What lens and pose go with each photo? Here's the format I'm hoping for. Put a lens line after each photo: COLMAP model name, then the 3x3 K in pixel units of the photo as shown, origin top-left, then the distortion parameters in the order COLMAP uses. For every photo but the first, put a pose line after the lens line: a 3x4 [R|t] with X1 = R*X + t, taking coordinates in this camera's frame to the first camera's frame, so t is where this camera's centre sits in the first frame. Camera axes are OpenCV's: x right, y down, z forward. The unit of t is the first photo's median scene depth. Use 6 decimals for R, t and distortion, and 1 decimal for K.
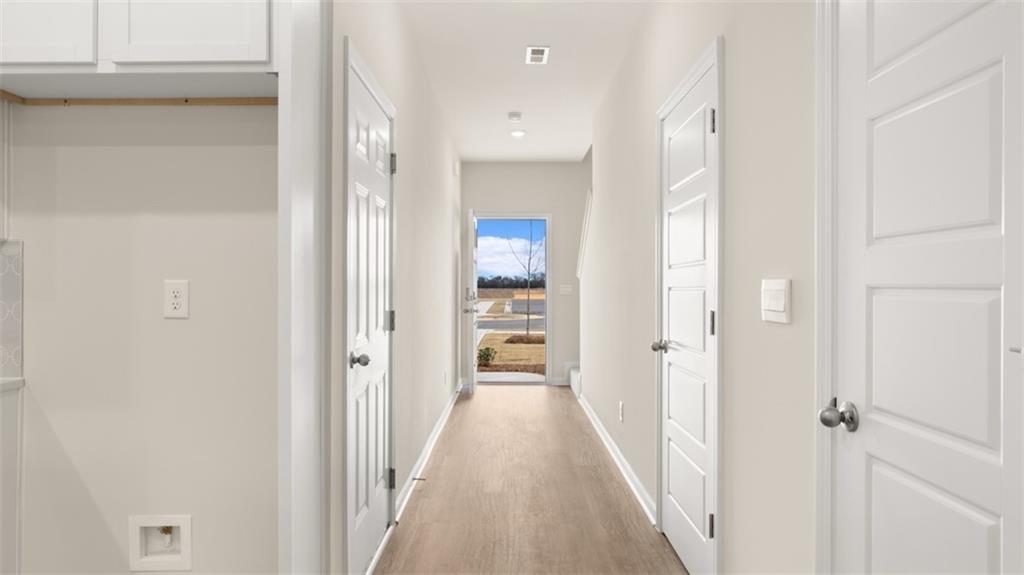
lens RADIAL K [[608.2, 0, 512.0], [0, 608.2, 287.5], [0, 0, 1]] dist [0.001599, 0.000476]
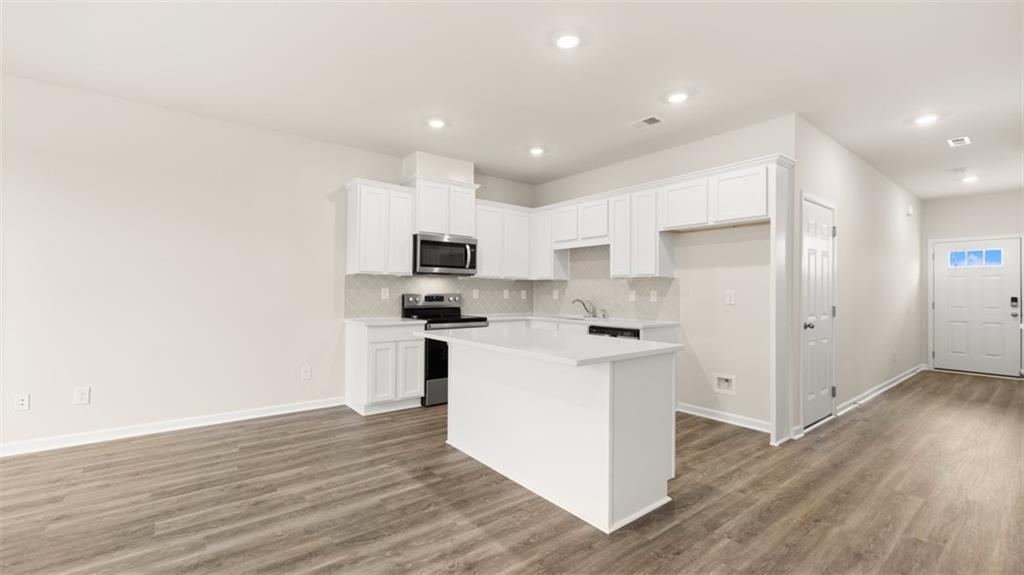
lens RADIAL K [[429.4, 0, 507.5], [0, 429.4, 283.1], [0, 0, 1]] dist [-0.001323, -0.000122]
pose [[0.608715, -0.007925, -0.793349, 0.382621], [-0.010448, 0.999783, -0.018004, -0.001326], [0.793320, 0.019248, 0.608501, -0.995831]]
